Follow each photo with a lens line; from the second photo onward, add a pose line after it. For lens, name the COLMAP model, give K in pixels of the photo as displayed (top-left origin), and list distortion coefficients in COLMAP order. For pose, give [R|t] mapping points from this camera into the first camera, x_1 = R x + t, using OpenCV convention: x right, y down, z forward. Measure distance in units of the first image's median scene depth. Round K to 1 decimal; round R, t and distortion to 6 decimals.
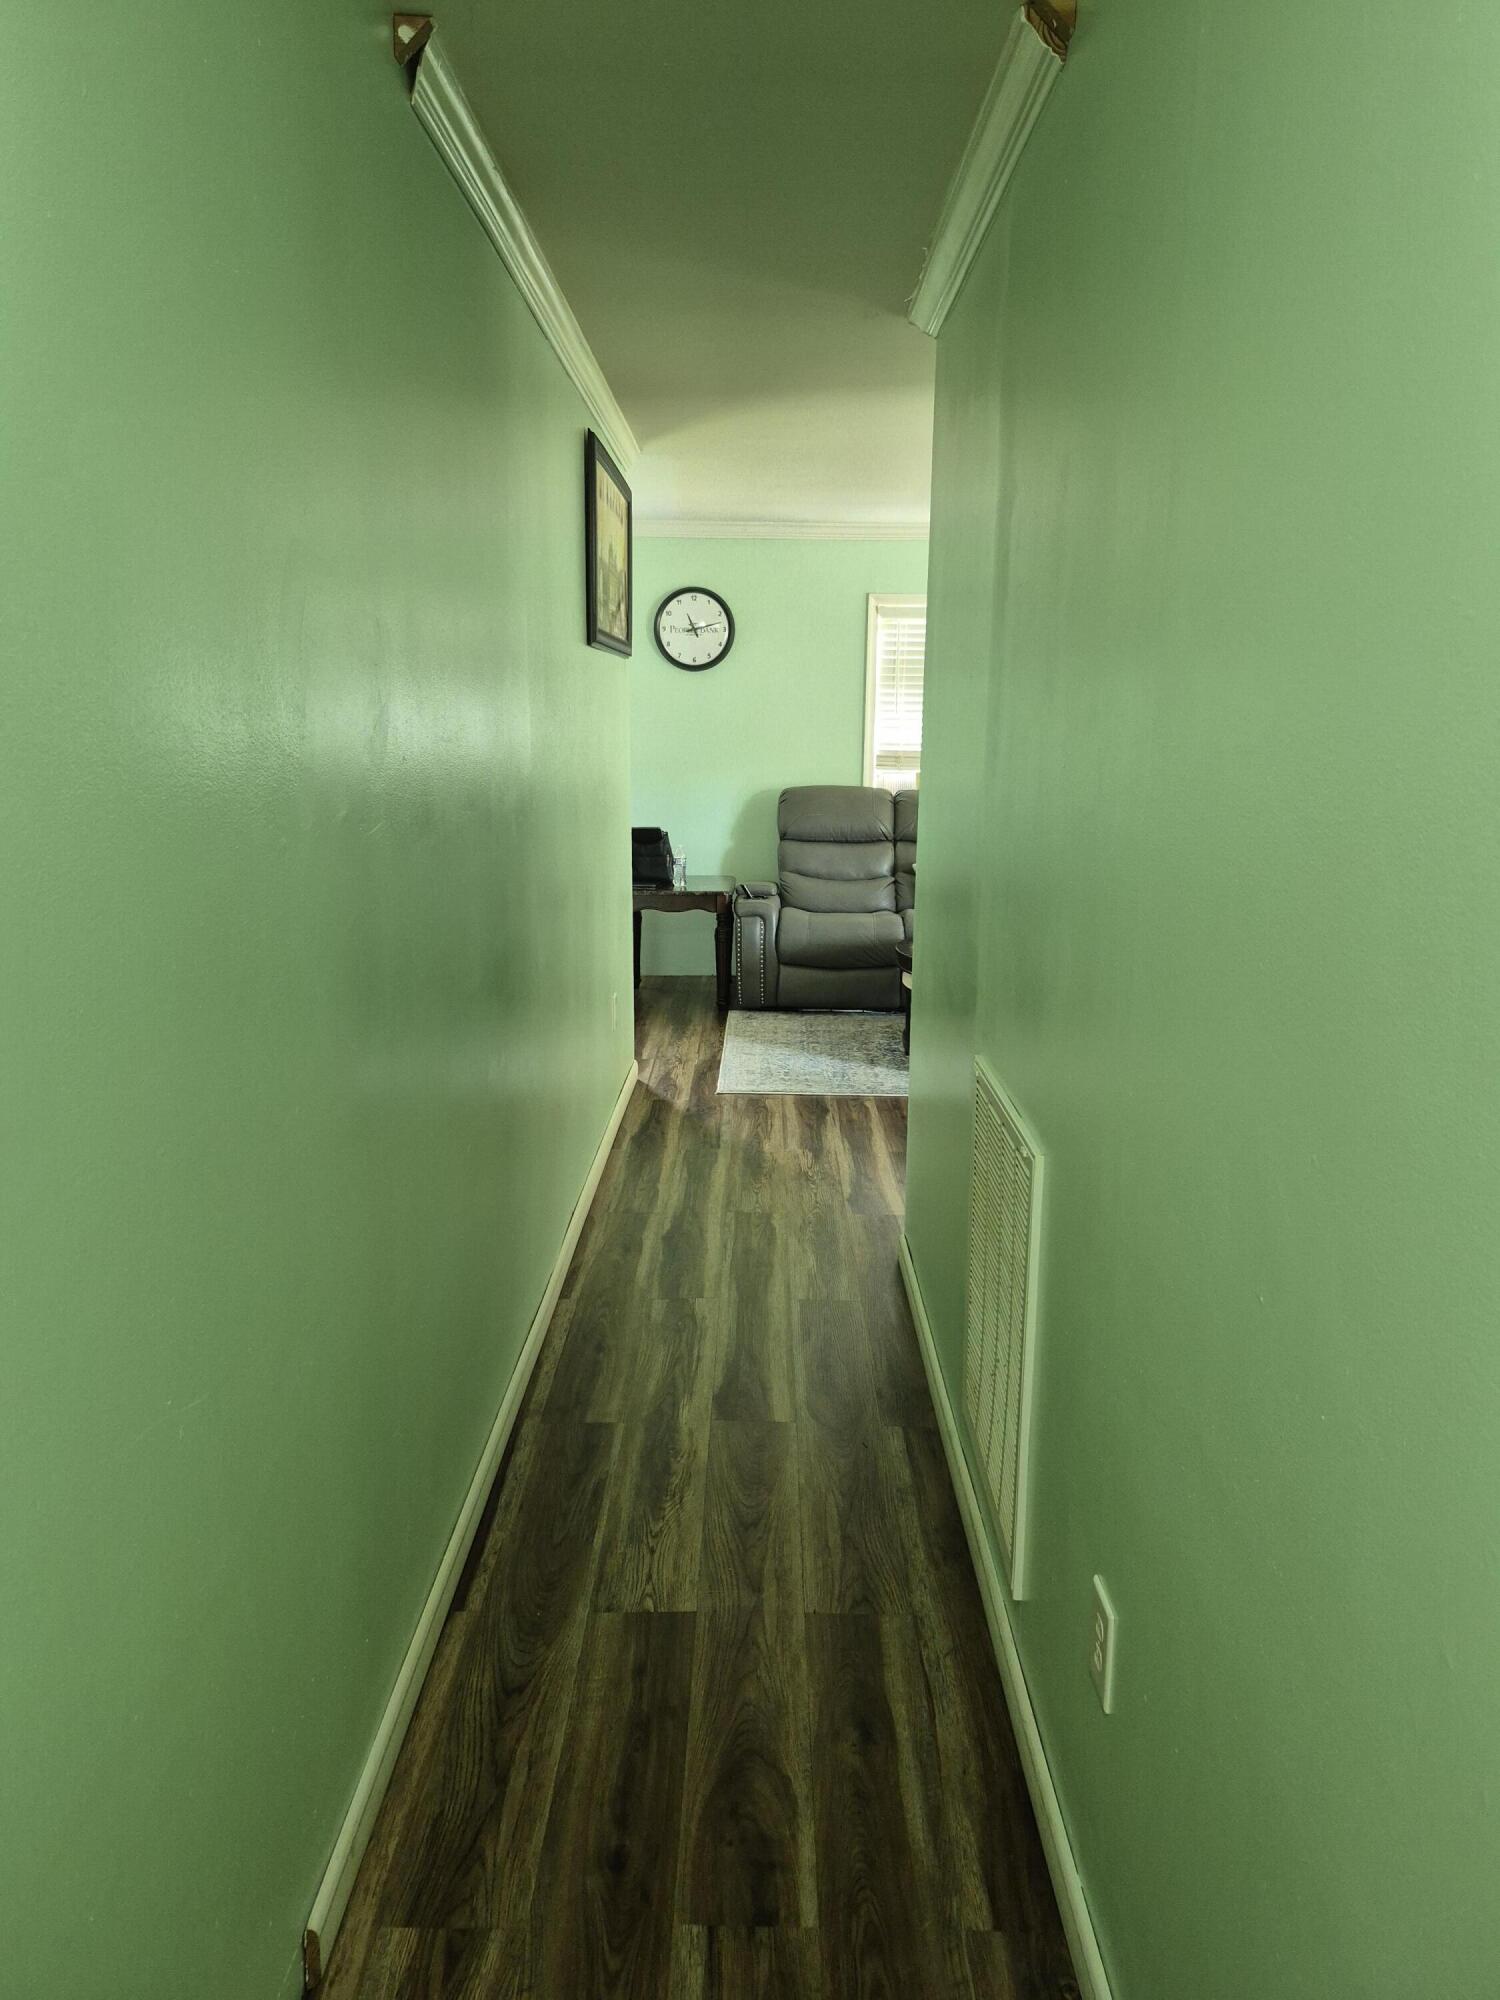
lens RADIAL K [[1410.9, 0, 753.4], [0, 1410.9, 990.7], [0, 0, 1]] dist [0.033107, -0.037246]
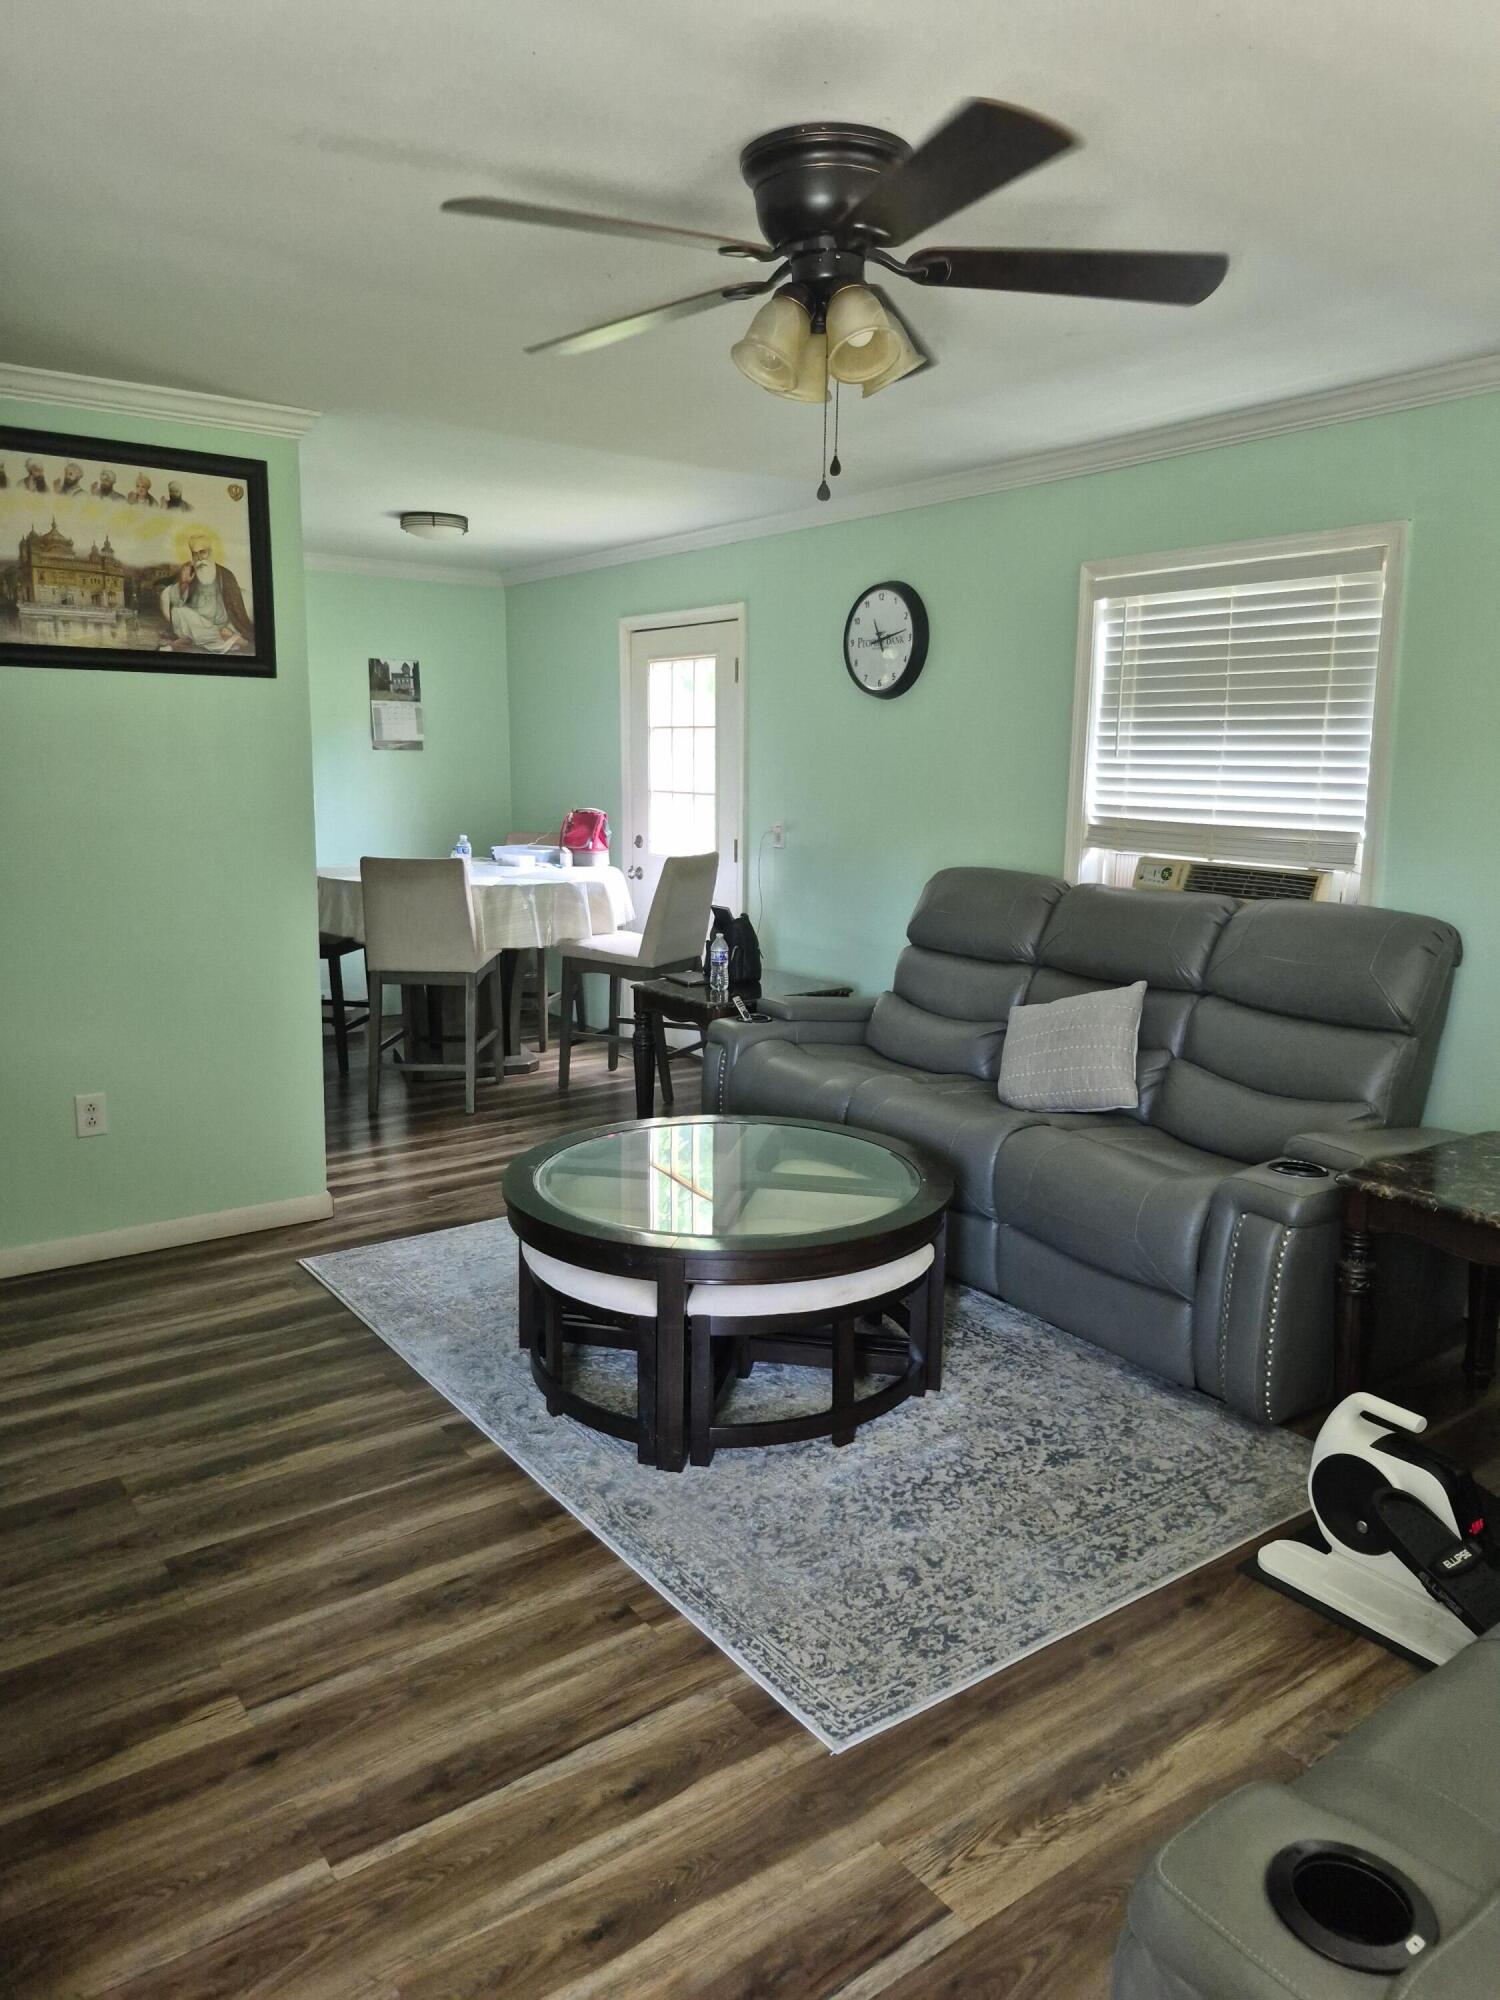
lens RADIAL K [[1410.9, 0, 752.1], [0, 1410.9, 1011.9], [0, 0, 1]] dist [0.033107, -0.037246]
pose [[0.599522, 0.138181, -0.788340, 0.504104], [-0.159250, 0.985884, 0.051699, -0.098349], [0.784355, 0.094549, 0.613064, 0.531432]]
